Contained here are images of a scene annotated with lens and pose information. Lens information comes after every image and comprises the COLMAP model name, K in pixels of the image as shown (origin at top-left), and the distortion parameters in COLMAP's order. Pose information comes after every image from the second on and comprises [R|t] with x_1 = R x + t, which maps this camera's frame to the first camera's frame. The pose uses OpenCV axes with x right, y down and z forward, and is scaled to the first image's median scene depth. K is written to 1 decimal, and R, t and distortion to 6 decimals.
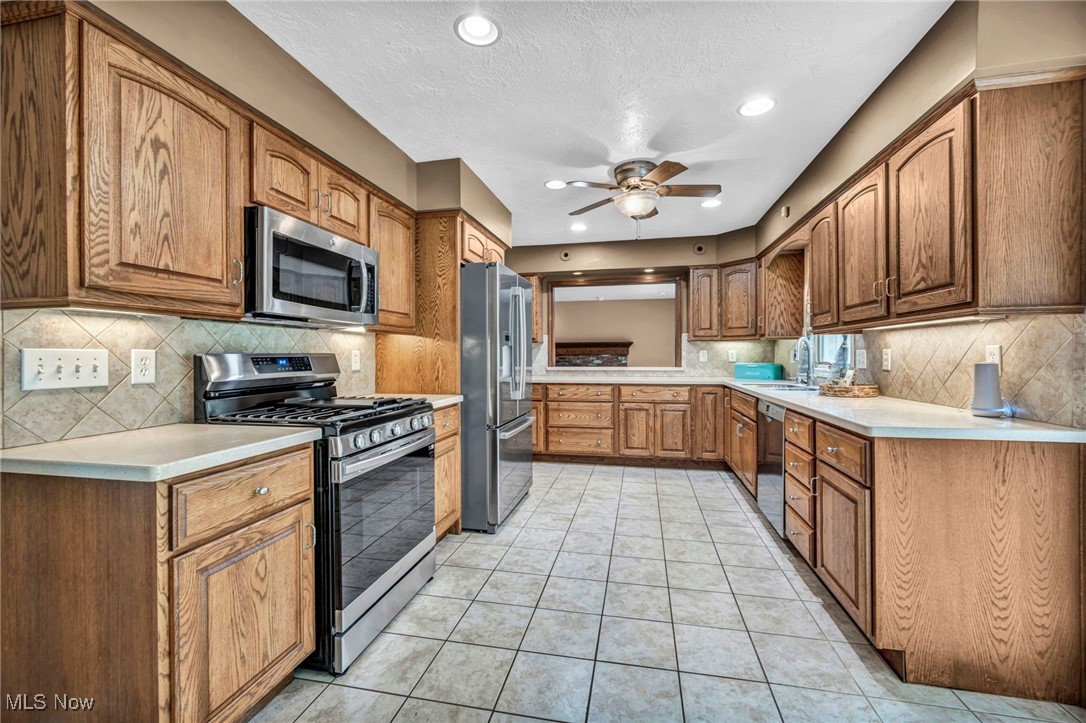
lens RADIAL K [[443.5, 0, 546.8], [0, 443.5, 358.3], [0, 0, 1]] dist [-0.003424, -0.000397]
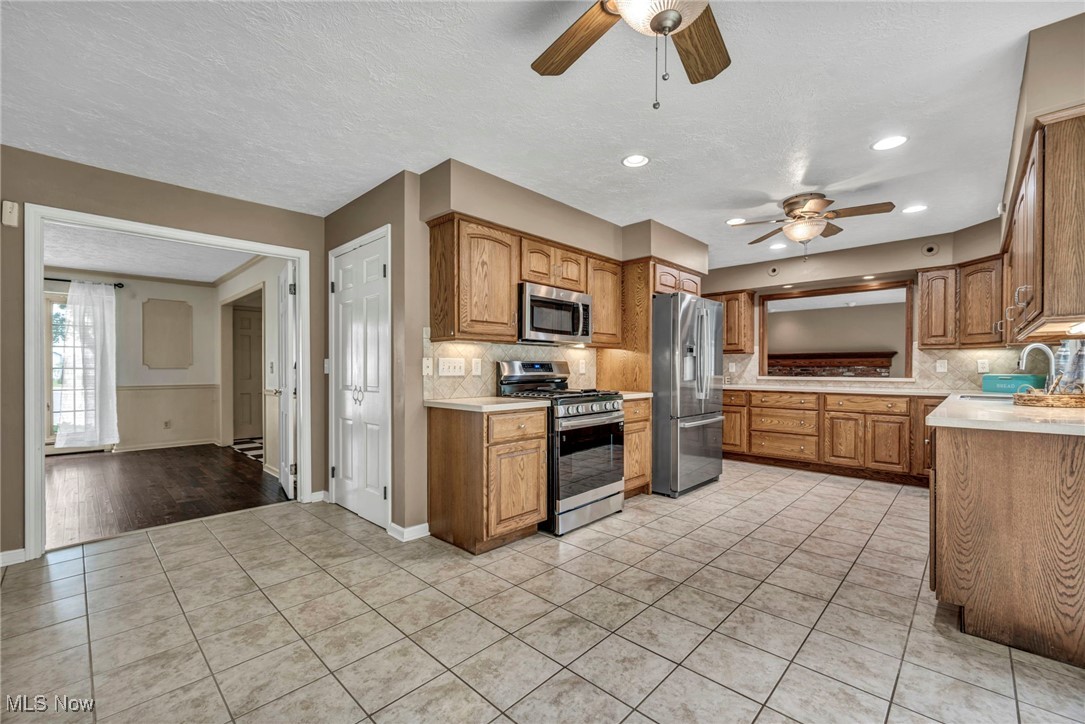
lens RADIAL K [[443.1, 0, 557.7], [0, 443.1, 375.9], [0, 0, 1]] dist [-0.003424, -0.000397]
pose [[0.860316, 0.013161, -0.509592, 0.290510], [-0.007578, 0.999886, 0.013029, 0.018802], [0.509706, -0.007347, 0.860318, -0.365367]]
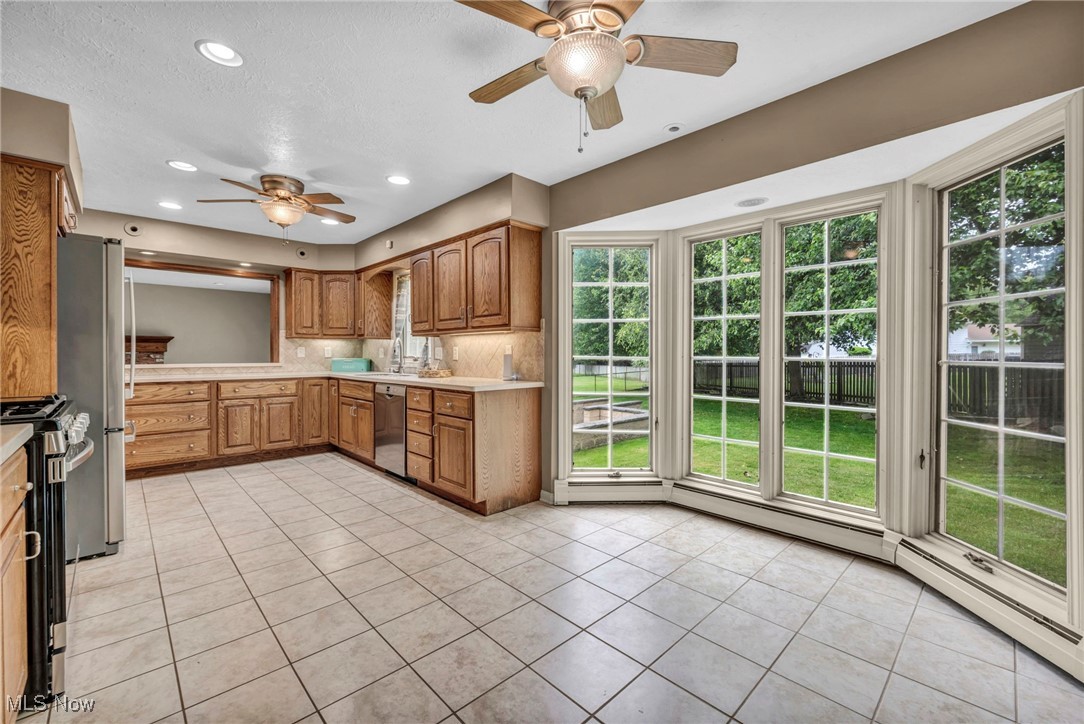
lens RADIAL K [[442.7, 0, 542.9], [0, 442.7, 357.8], [0, 0, 1]] dist [-0.003424, -0.000397]
pose [[0.570842, -0.002592, 0.821056, -0.408001], [0.003123, 0.999995, 0.000986, 0.019274], [-0.821054, 0.002002, 0.570847, -0.203808]]
